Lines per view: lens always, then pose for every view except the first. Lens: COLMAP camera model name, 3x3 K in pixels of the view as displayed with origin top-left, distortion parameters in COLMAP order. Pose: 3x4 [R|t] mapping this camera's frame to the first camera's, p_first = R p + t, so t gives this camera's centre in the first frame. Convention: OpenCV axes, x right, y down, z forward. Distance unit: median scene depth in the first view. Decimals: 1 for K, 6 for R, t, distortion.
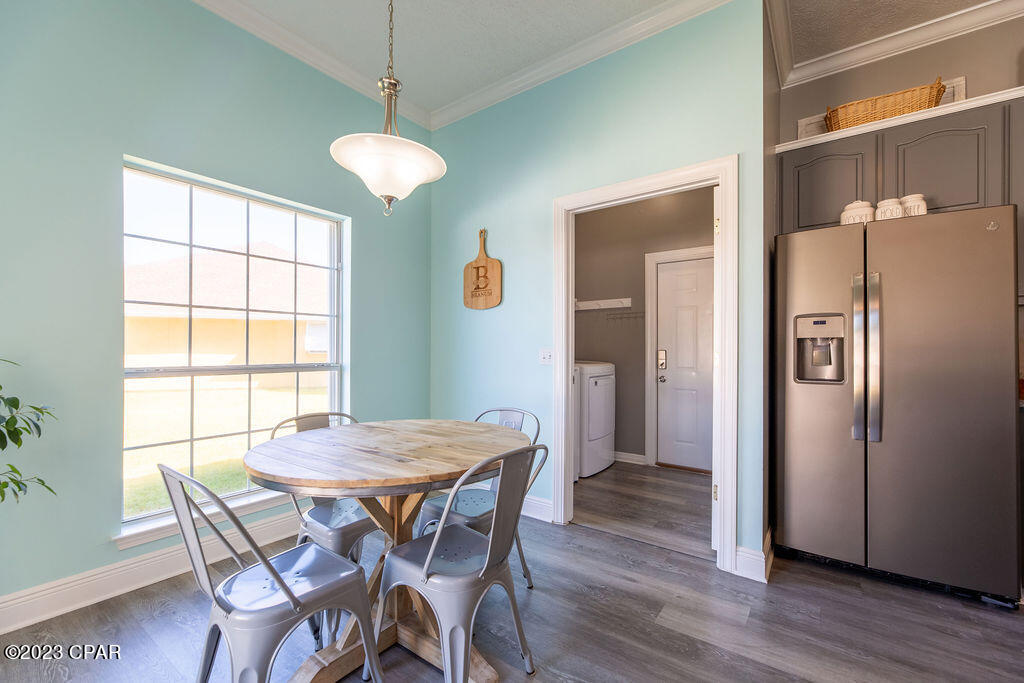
lens RADIAL K [[428.2, 0, 515.1], [0, 428.2, 354.5], [0, 0, 1]] dist [-0.000203, 0.000019]
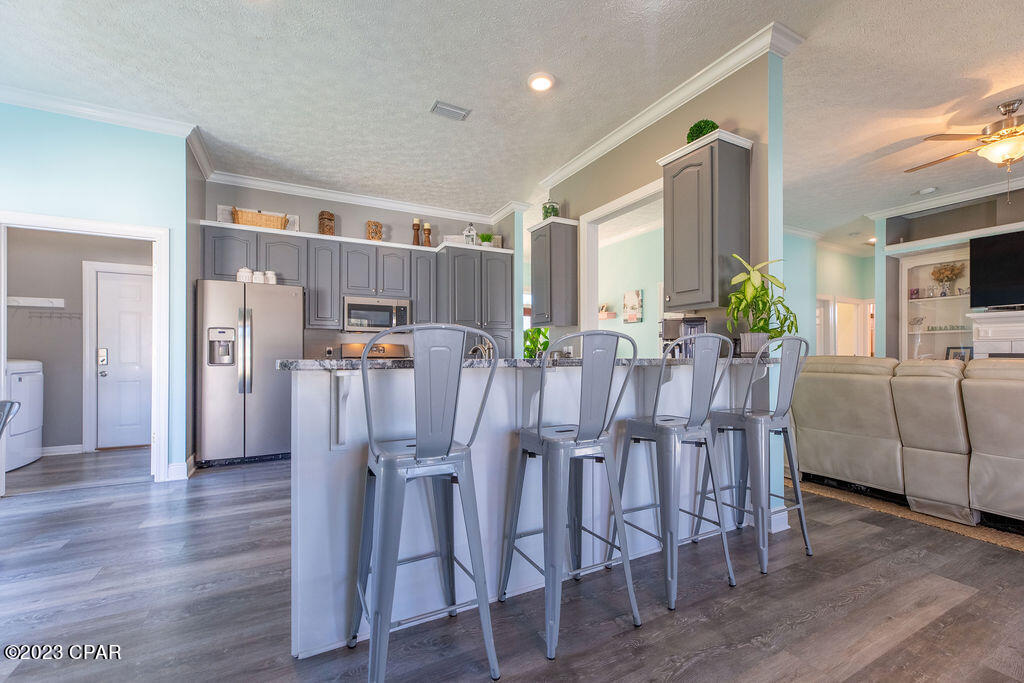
lens RADIAL K [[428.2, 0, 515.1], [0, 428.2, 354.5], [0, 0, 1]] dist [-0.000203, 0.000019]
pose [[0.437207, 0.003709, 0.899353, -0.350469], [0.007561, 0.999941, -0.007800, 0.040059], [-0.899329, 0.010210, 0.437153, -0.842310]]
